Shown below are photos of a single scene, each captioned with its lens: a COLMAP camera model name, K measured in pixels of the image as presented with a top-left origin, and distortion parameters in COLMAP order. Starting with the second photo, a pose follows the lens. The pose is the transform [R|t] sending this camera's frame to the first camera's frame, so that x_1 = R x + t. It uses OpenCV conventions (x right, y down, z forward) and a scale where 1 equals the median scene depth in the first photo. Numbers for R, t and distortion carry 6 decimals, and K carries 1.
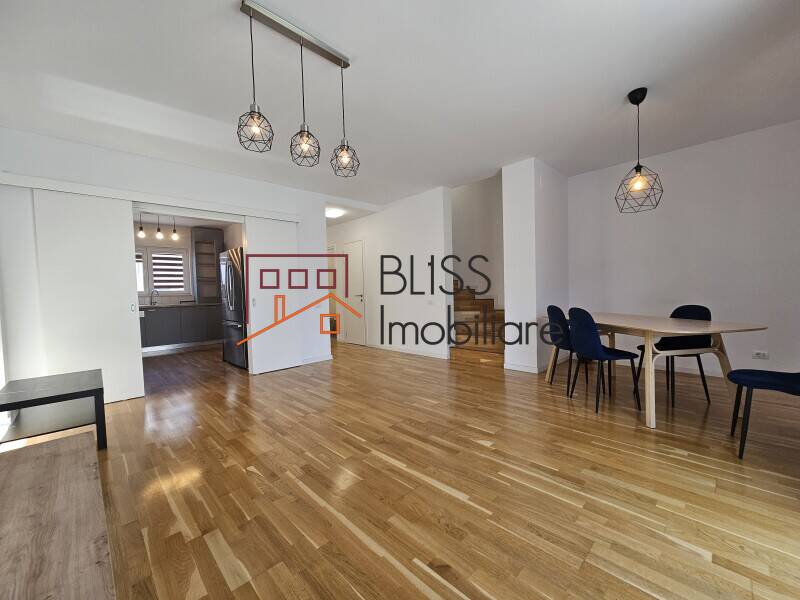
lens RADIAL K [[326.6, 0, 402.2], [0, 326.6, 301.5], [0, 0, 1]] dist [0.000709, 0.000503]
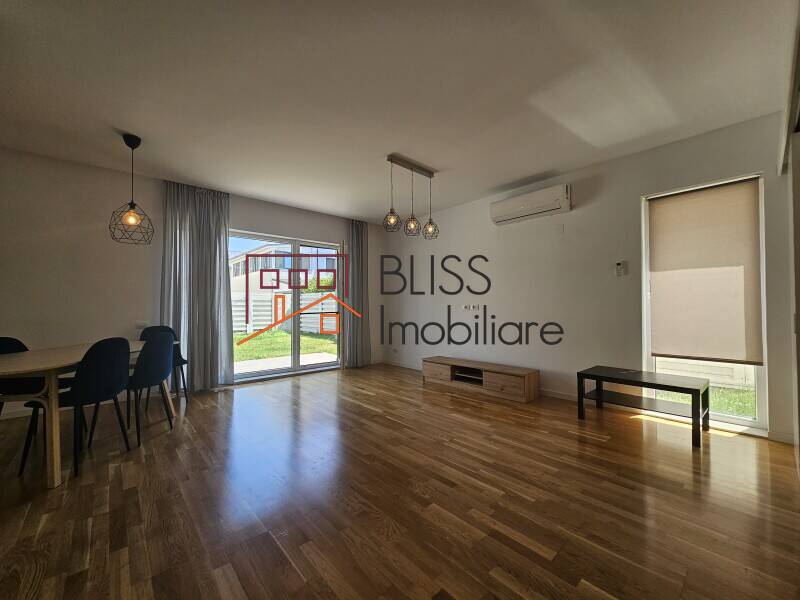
lens RADIAL K [[326.6, 0, 402.2], [0, 326.6, 301.5], [0, 0, 1]] dist [0.000709, 0.000503]
pose [[-0.998651, 0.034587, 0.038735, -0.201881], [0.035071, 0.999314, 0.011878, -0.058582], [-0.038297, 0.013221, -0.999179, 1.913647]]
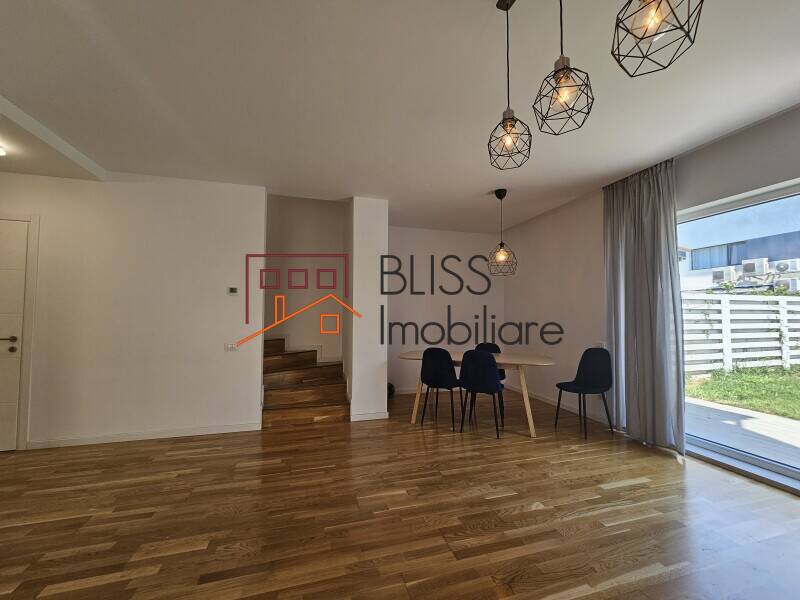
lens RADIAL K [[326.6, 0, 402.2], [0, 326.6, 301.5], [0, 0, 1]] dist [0.000709, 0.000503]
pose [[0.467762, 0.072319, 0.880891, -0.609646], [0.010916, 0.996098, -0.087573, -0.052198], [-0.883787, 0.050579, 0.465147, 0.688121]]
